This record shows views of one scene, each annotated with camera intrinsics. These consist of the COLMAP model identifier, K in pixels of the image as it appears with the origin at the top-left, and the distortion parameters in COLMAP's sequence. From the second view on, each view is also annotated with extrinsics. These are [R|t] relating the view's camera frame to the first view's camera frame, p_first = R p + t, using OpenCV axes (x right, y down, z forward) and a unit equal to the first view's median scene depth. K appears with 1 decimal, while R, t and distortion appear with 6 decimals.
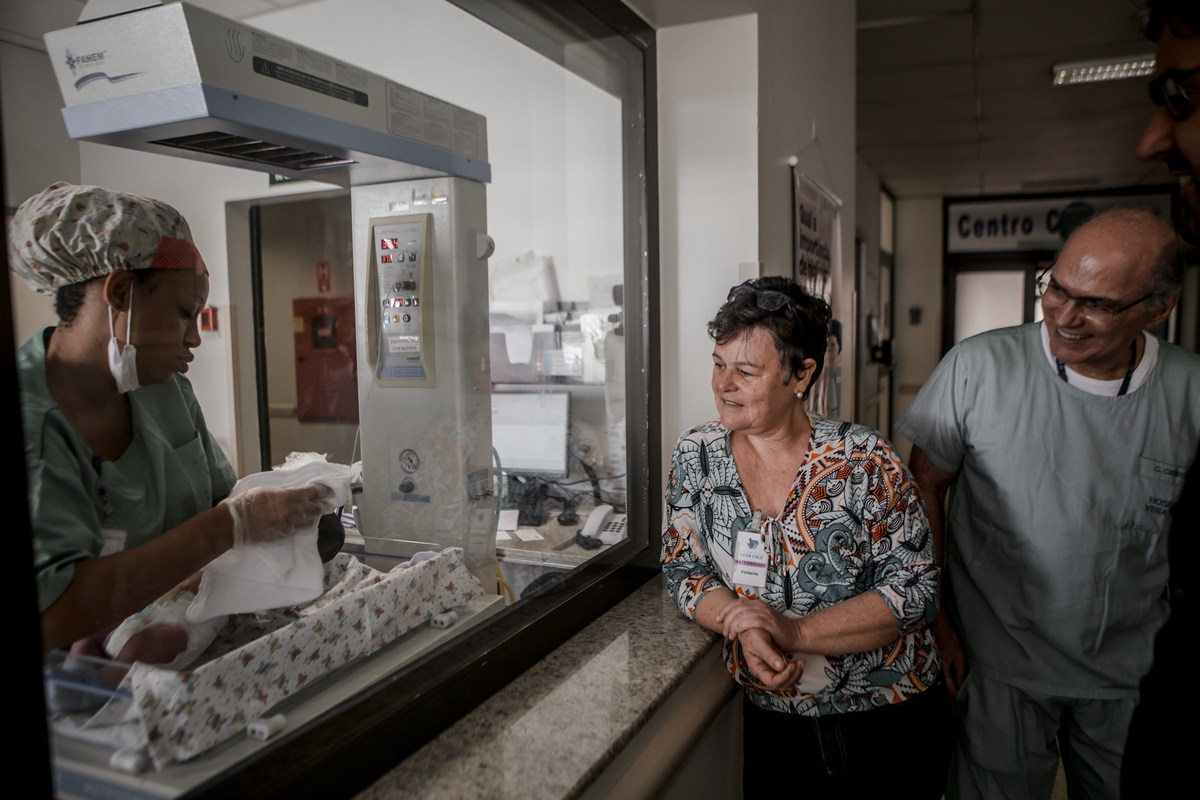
lens RADIAL K [[870.3, 0, 600.0], [0, 870.3, 400.0], [0, 0, 1]] dist [0.003010, -0.185947]
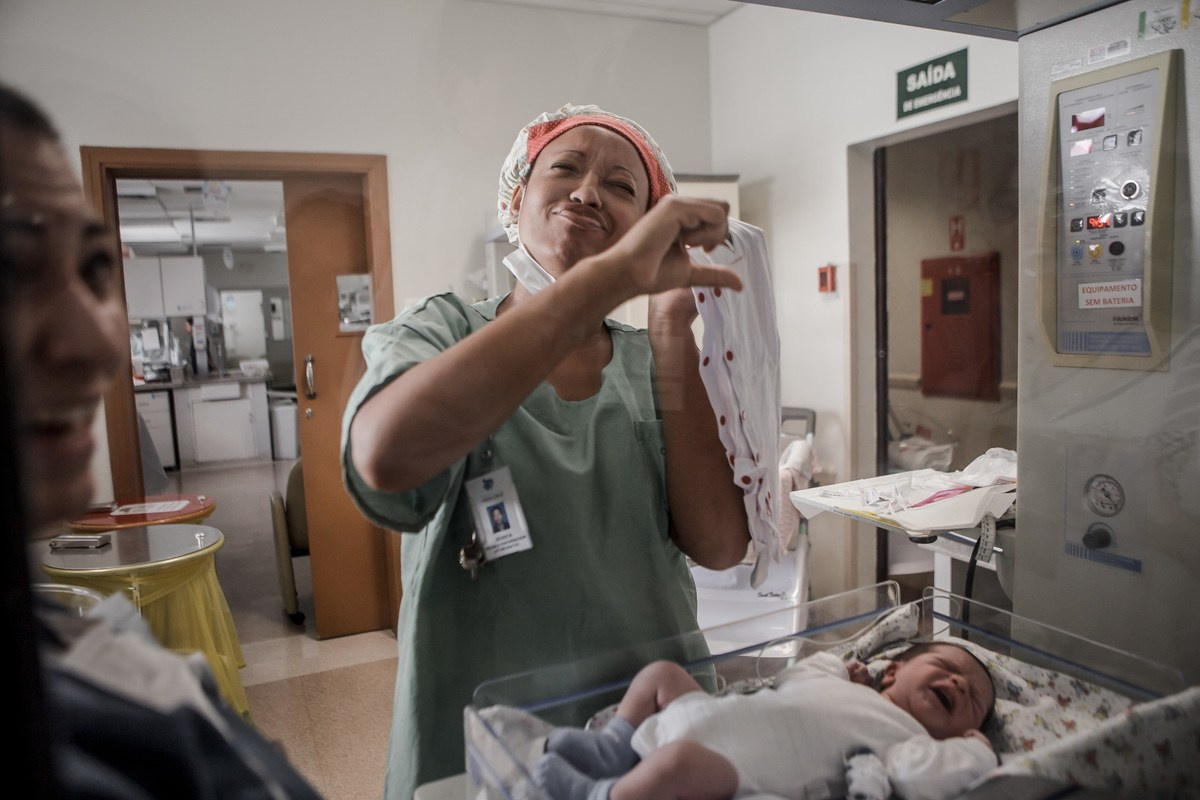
lens RADIAL K [[873.7, 0, 600.0], [0, 873.7, 400.0], [0, 0, 1]] dist [-0.034911, 0.048632]
pose [[0.770849, 0.053001, -0.634809, -0.131025], [-0.027808, 0.998382, 0.049590, -0.014864], [0.636411, -0.020574, 0.771076, 0.388664]]
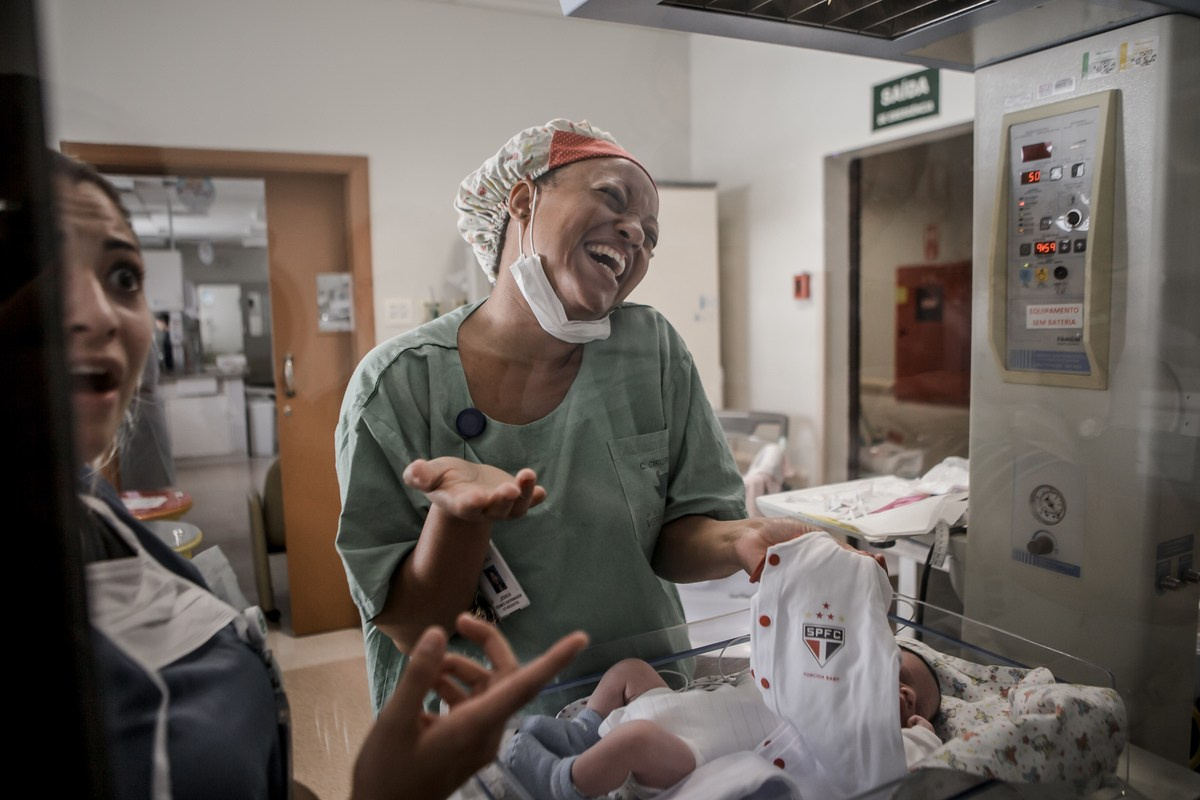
lens RADIAL K [[870.1, 0, 594.8], [0, 870.1, 401.8], [0, 0, 1]] dist [-0.012020, -0.002450]
pose [[0.781960, 0.064124, -0.620022, -0.107727], [-0.041850, 0.997851, 0.050420, -0.023354], [0.621922, -0.013479, 0.782963, 0.365388]]
